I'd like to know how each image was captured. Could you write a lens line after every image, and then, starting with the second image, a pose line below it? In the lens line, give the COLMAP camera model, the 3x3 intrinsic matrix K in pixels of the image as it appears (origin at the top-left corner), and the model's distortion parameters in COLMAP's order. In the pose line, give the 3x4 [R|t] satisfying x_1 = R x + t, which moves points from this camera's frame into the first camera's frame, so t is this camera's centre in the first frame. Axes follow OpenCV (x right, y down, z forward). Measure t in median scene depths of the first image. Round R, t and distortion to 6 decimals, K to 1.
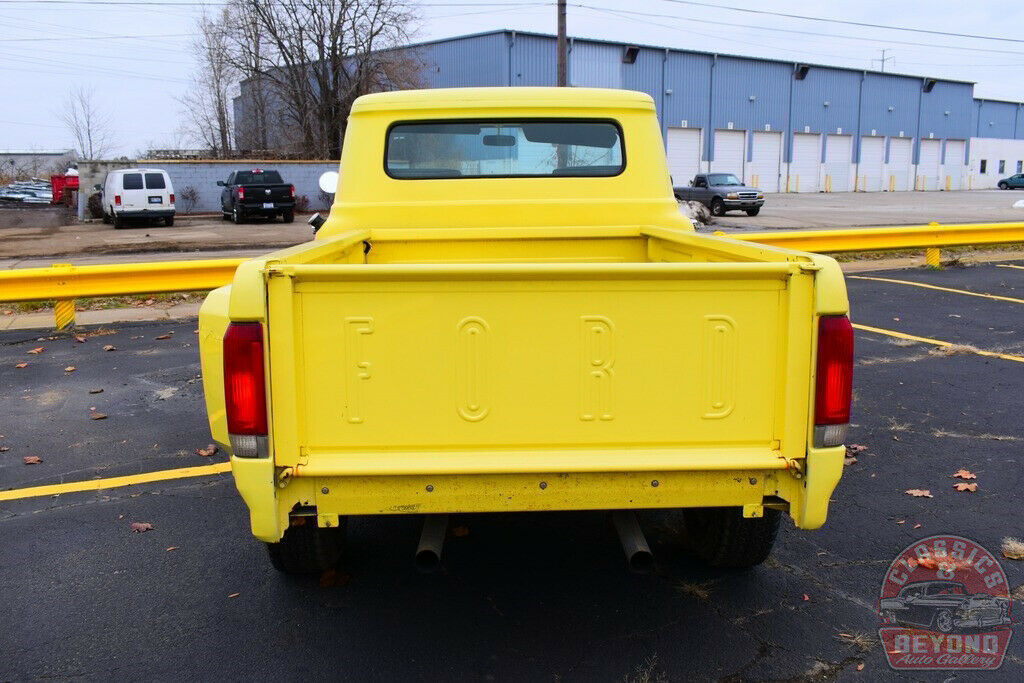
lens RADIAL K [[913.3, 0, 512.0], [0, 913.3, 341.5], [0, 0, 1]] dist [-0.028356, 0.006087]
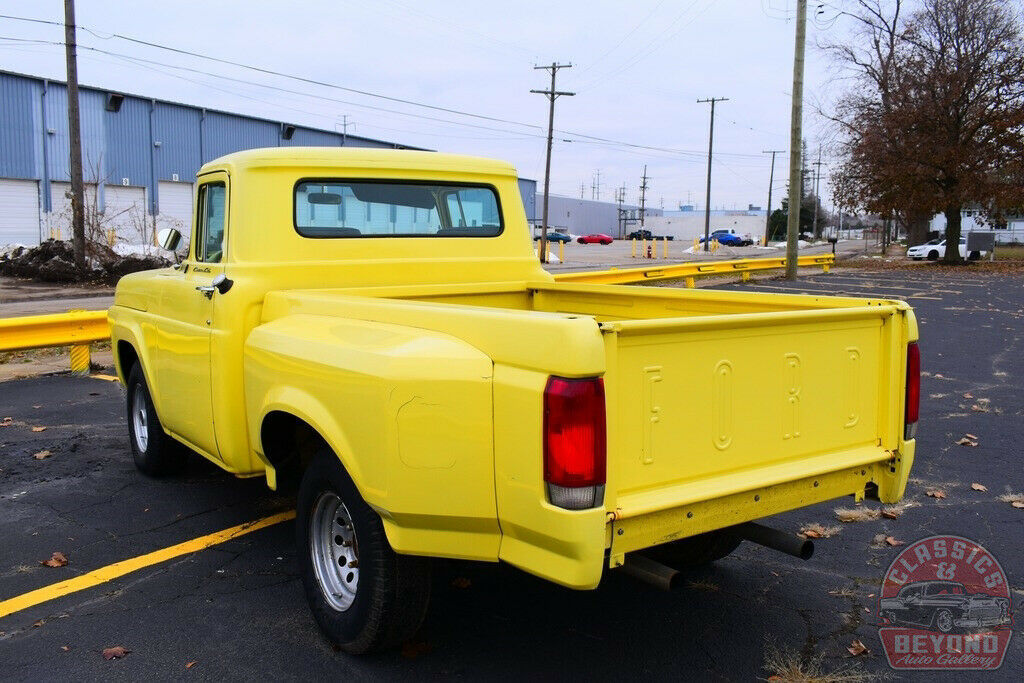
lens RADIAL K [[913.3, 0, 512.0], [0, 913.3, 341.5], [0, 0, 1]] dist [-0.028356, 0.006087]
pose [[0.846630, -0.051422, 0.529692, -0.465567], [0.082768, 0.995932, -0.035608, -0.016531], [-0.525707, 0.073988, 0.847442, 0.078008]]
